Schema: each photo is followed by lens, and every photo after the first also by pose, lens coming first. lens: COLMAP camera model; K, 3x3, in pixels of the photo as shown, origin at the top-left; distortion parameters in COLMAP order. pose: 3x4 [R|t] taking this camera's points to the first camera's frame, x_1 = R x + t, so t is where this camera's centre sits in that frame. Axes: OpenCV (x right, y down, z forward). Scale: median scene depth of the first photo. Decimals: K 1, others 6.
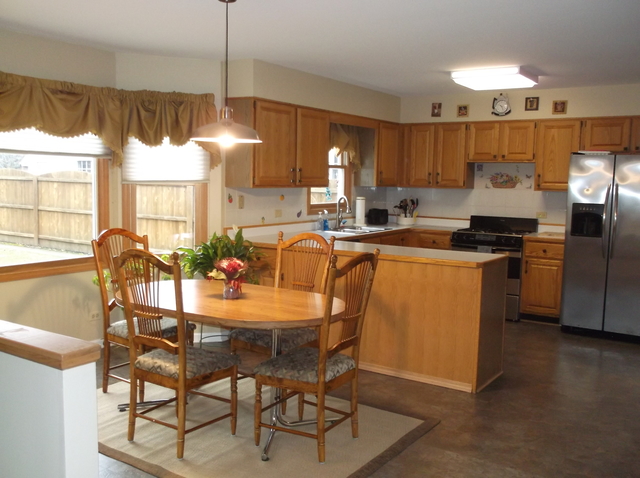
lens RADIAL K [[618.9, 0, 319.2], [0, 618.9, 239.2], [0, 0, 1]] dist [0.021310, 0.000000]
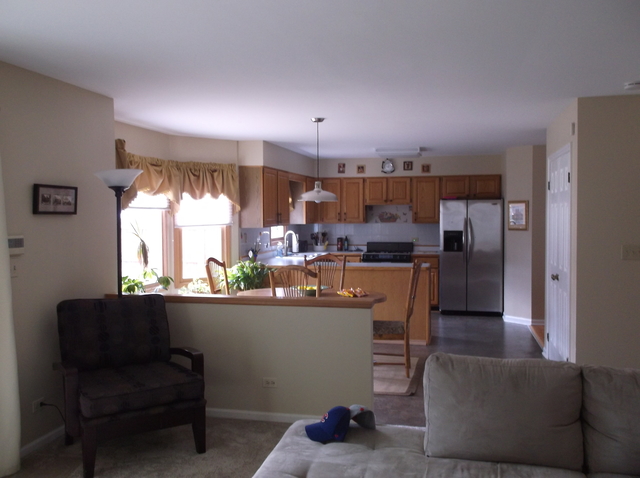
lens RADIAL K [[618.9, 0, 321.3], [0, 618.9, 237.5], [0, 0, 1]] dist [0.021310, 0.000000]
pose [[0.934511, -0.038064, 0.353894, -0.392346], [0.058812, 0.997112, -0.048055, 0.014175], [-0.351043, 0.065721, 0.934050, -0.314450]]
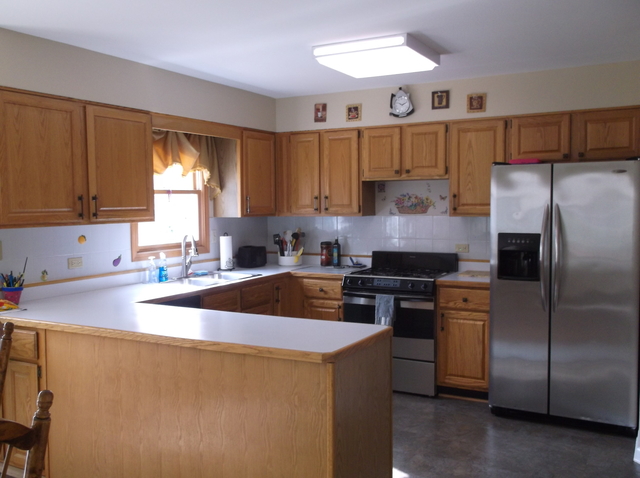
lens RADIAL K [[618.9, 0, 317.3], [0, 618.9, 238.9], [0, 0, 1]] dist [0.021310, 0.000000]
pose [[0.996579, -0.034554, 0.075075, 0.135899], [0.037624, 0.998496, -0.039878, -0.028555], [-0.073584, 0.042566, 0.996380, 0.282592]]
